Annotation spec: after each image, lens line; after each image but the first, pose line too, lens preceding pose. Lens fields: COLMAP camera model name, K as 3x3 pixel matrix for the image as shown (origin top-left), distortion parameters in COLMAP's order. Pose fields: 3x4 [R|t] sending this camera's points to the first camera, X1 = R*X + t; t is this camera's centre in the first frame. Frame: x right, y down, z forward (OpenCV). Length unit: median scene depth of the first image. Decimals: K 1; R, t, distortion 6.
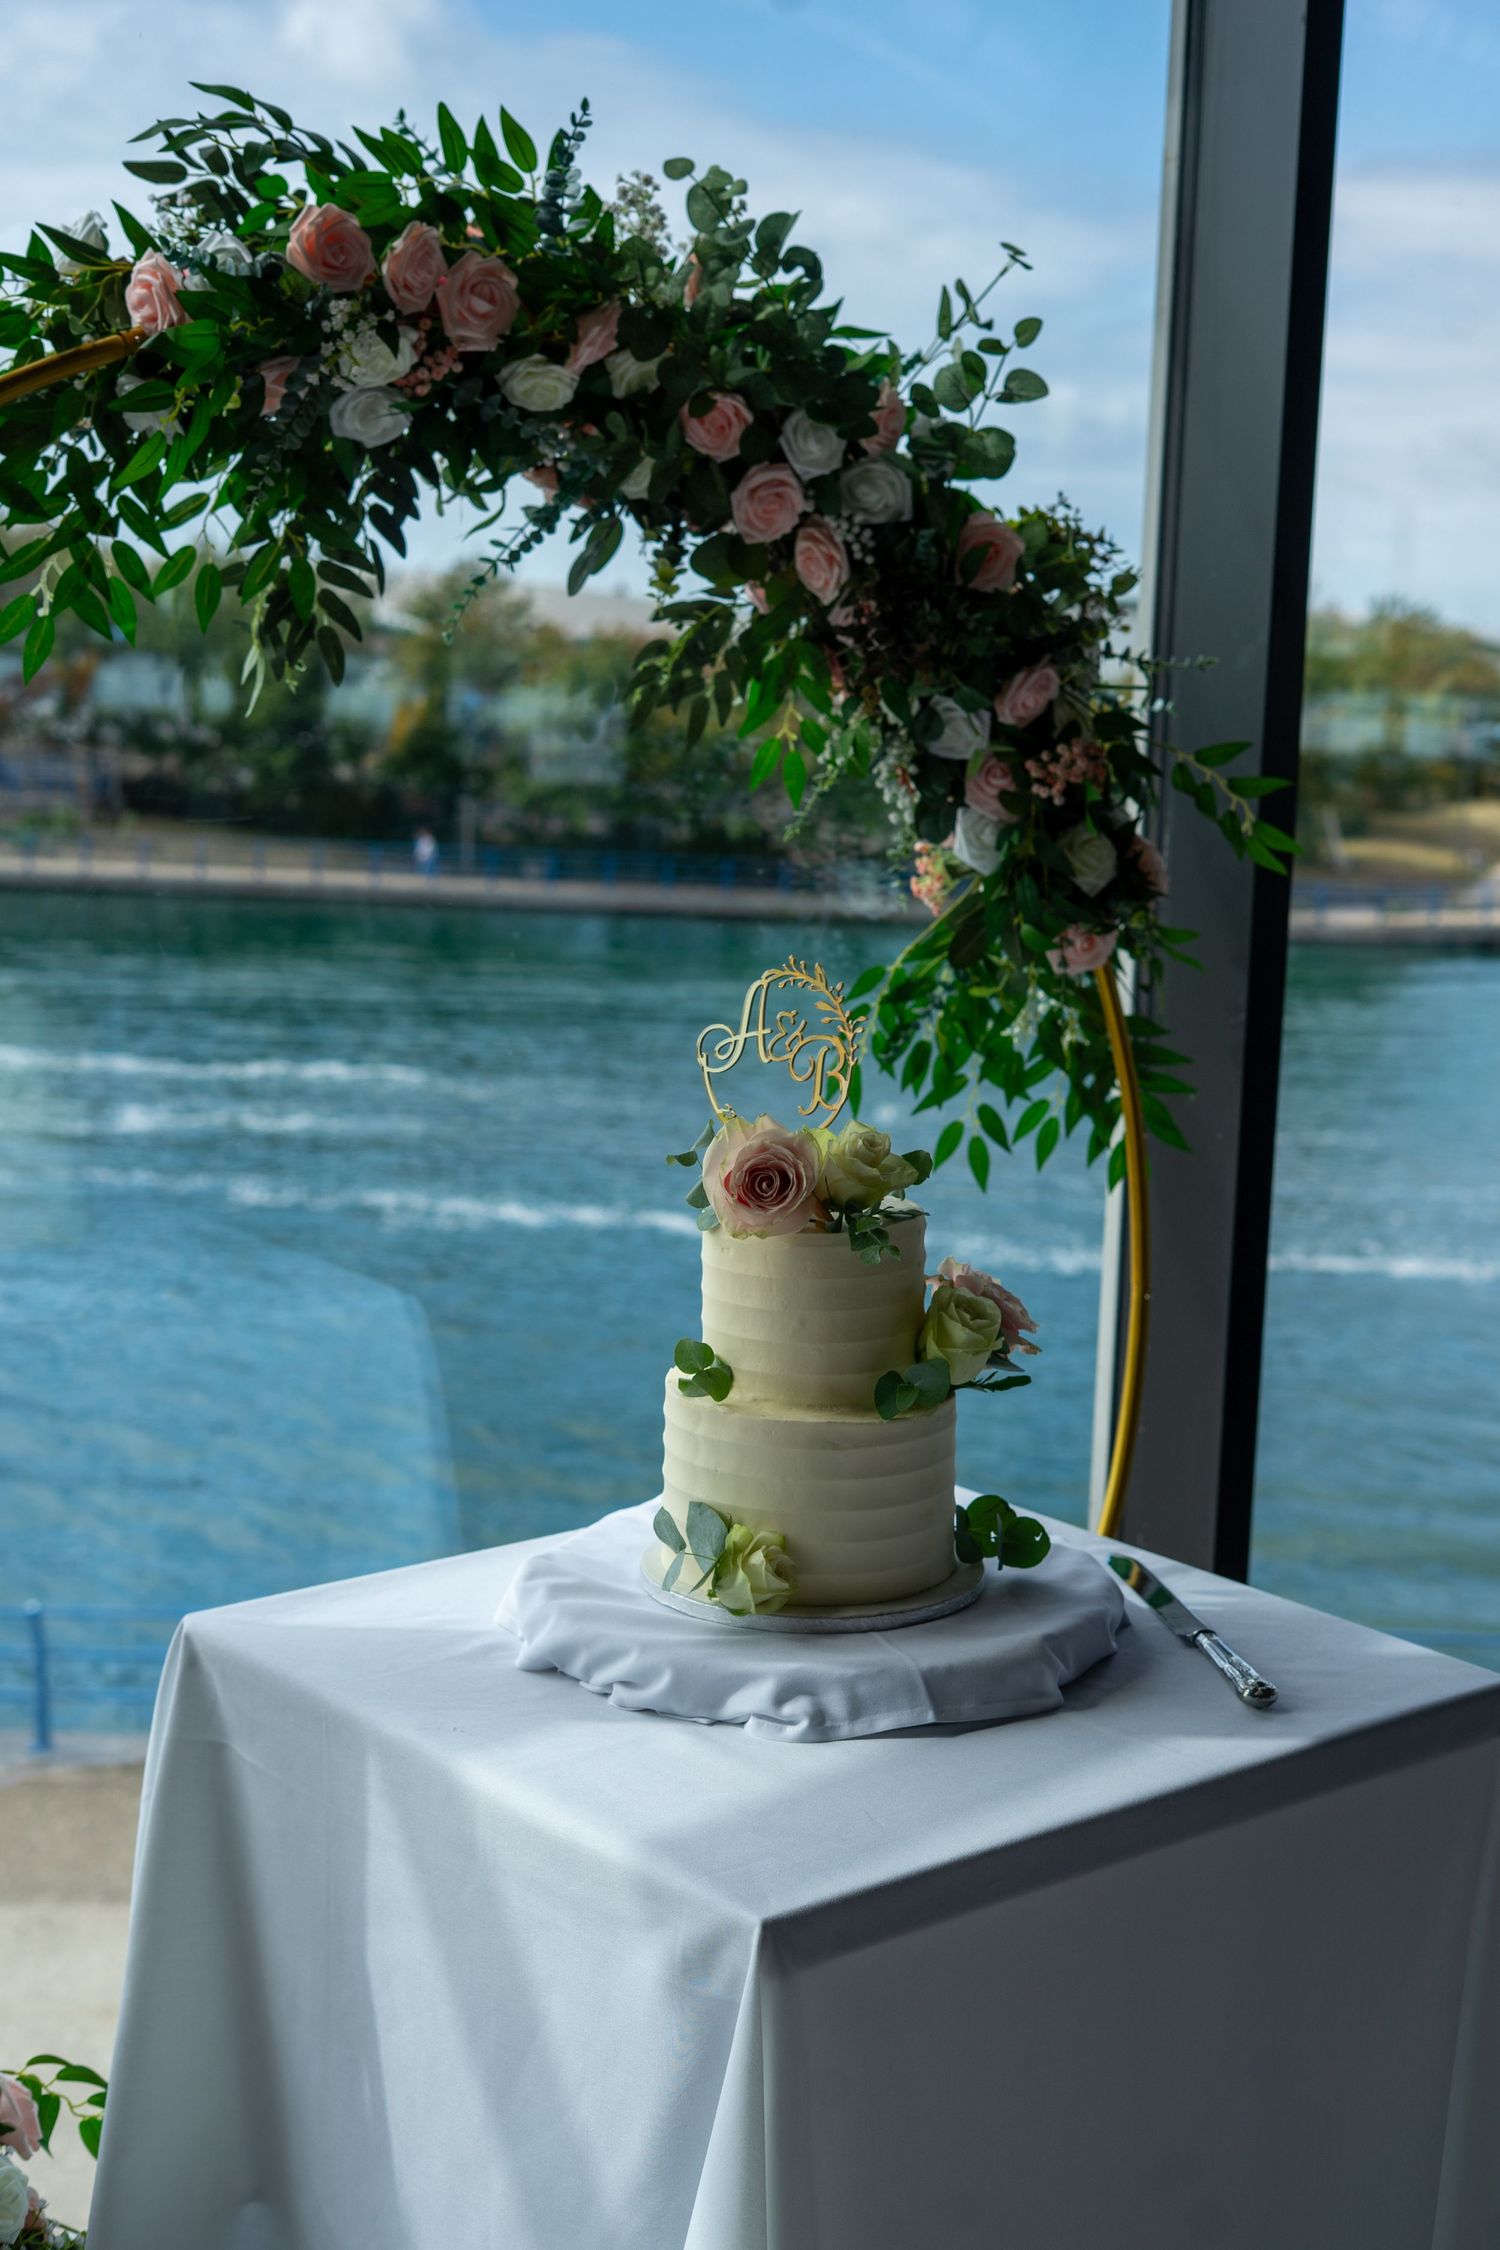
lens RADIAL K [[3127.5, 0, 831.0], [0, 3127.5, 1065.5], [0, 0, 1]] dist [-0.055705, 0.077357]
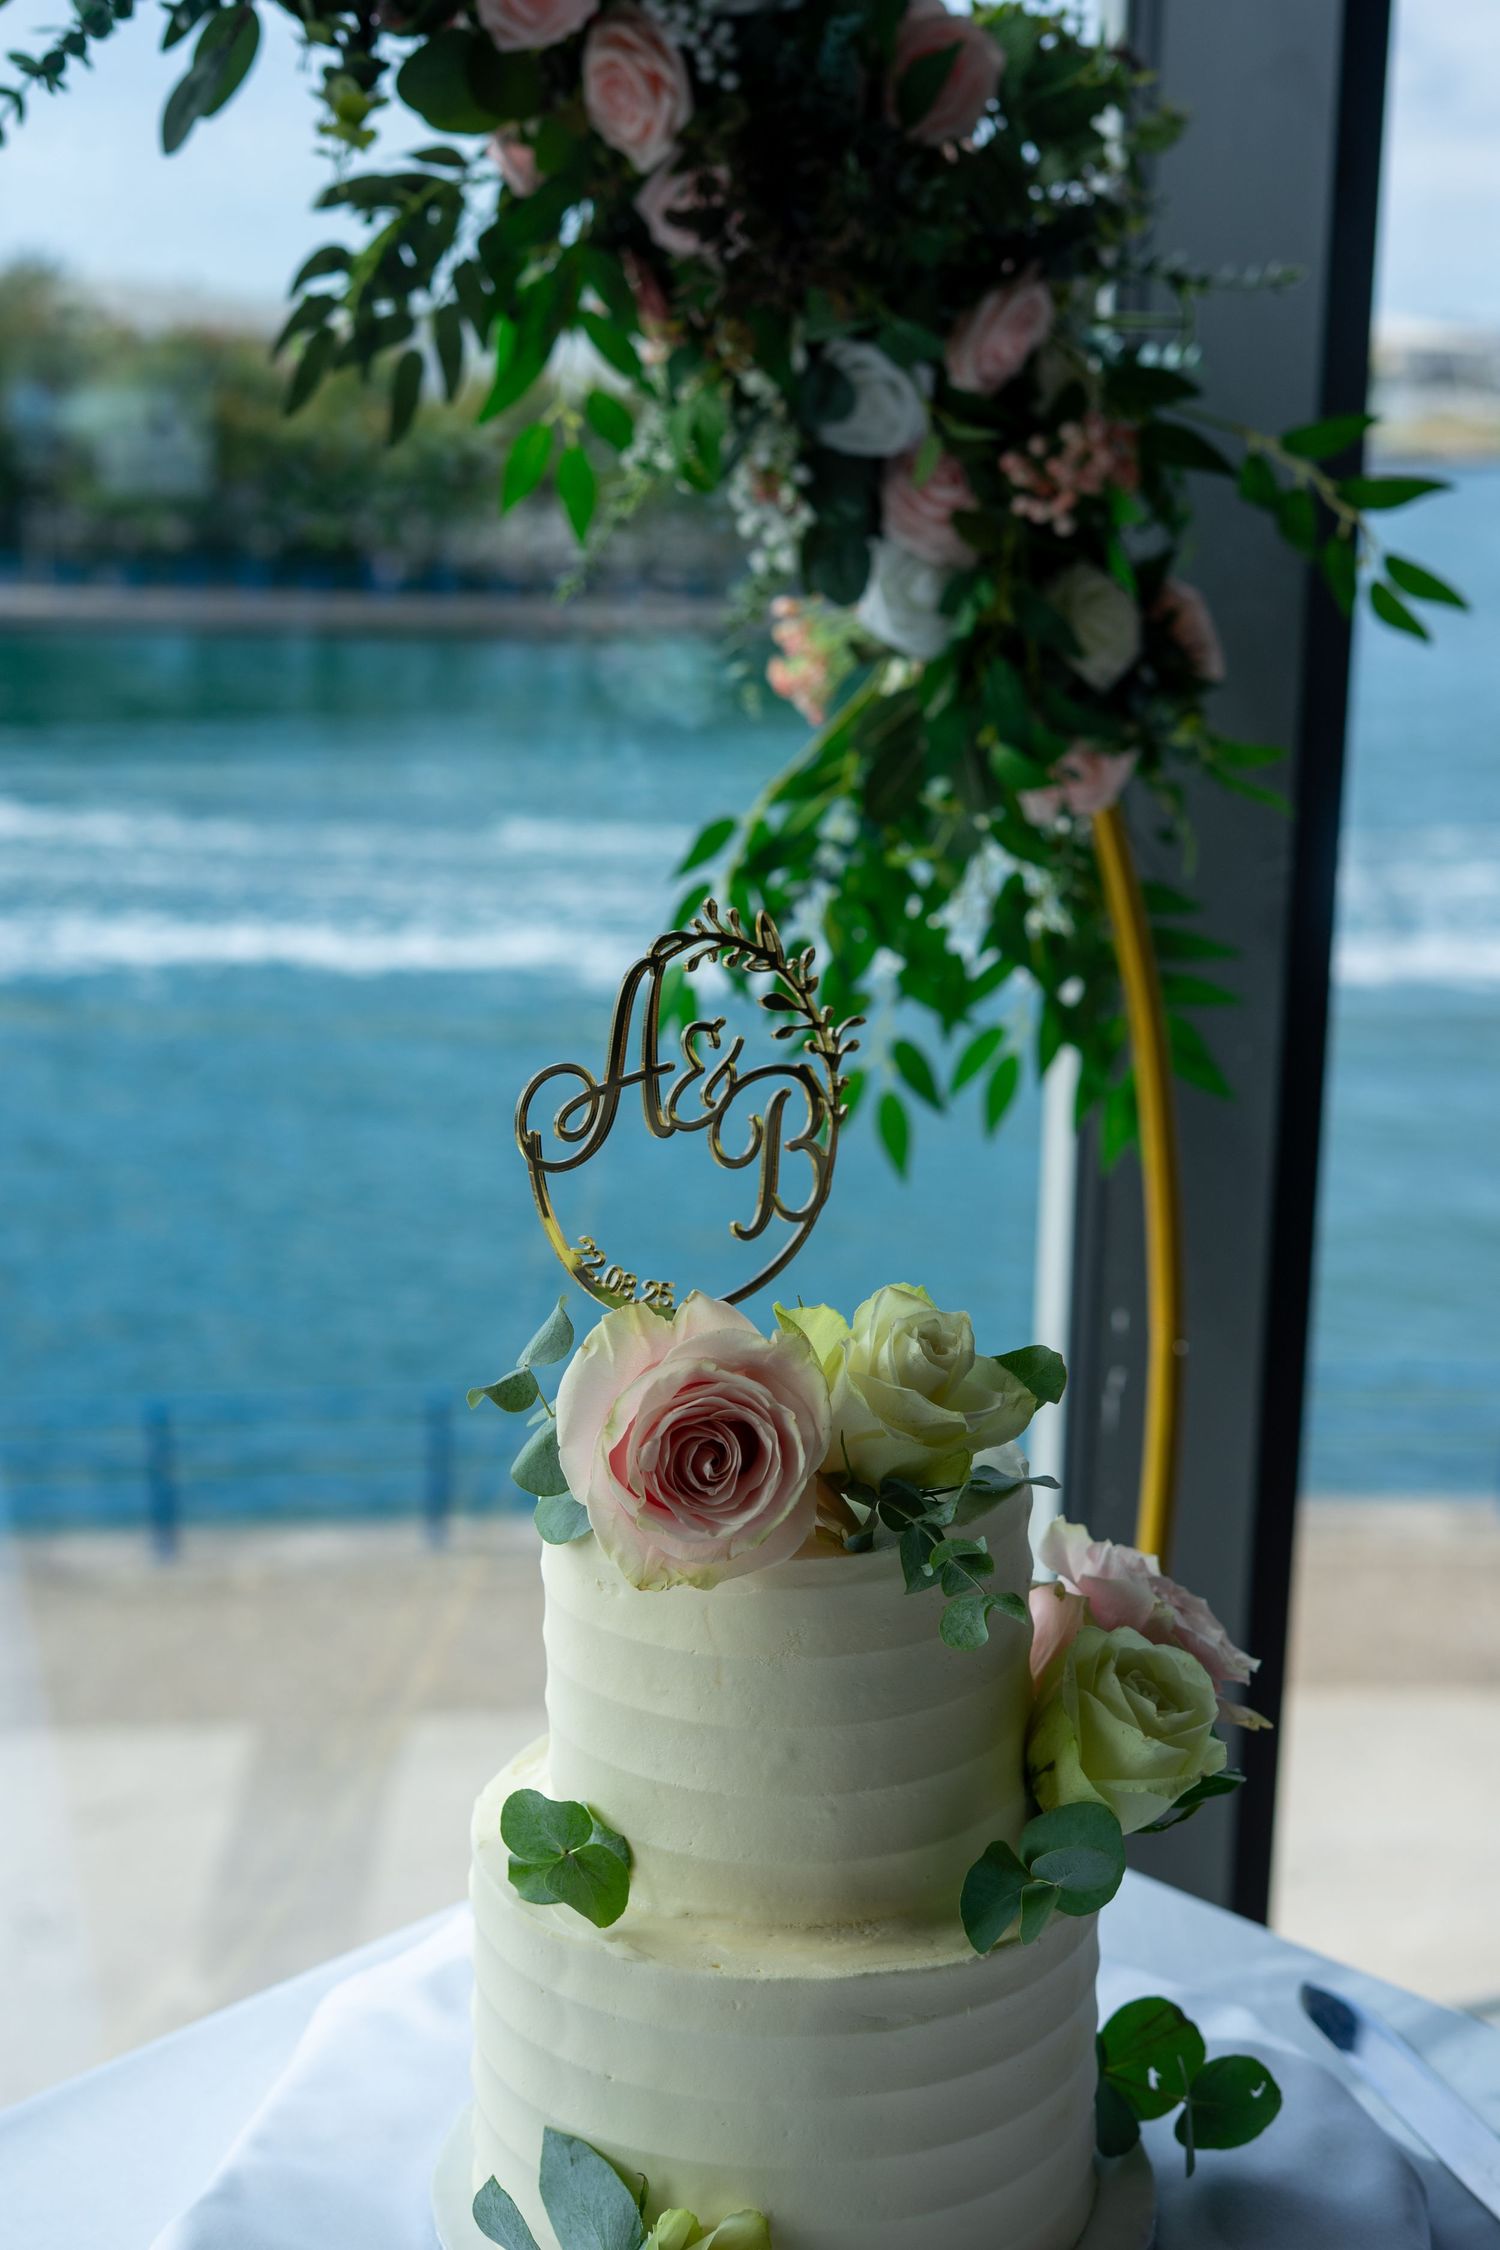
lens RADIAL K [[3206.6, 0, 756.3], [0, 3206.6, 1072.4], [0, 0, 1]] dist [-0.051183, 0.063440]
pose [[0.994405, -0.039437, 0.097992, -0.041683], [0.030082, 0.995006, 0.095174, -0.043154], [-0.101256, -0.091694, 0.990626, 0.424747]]
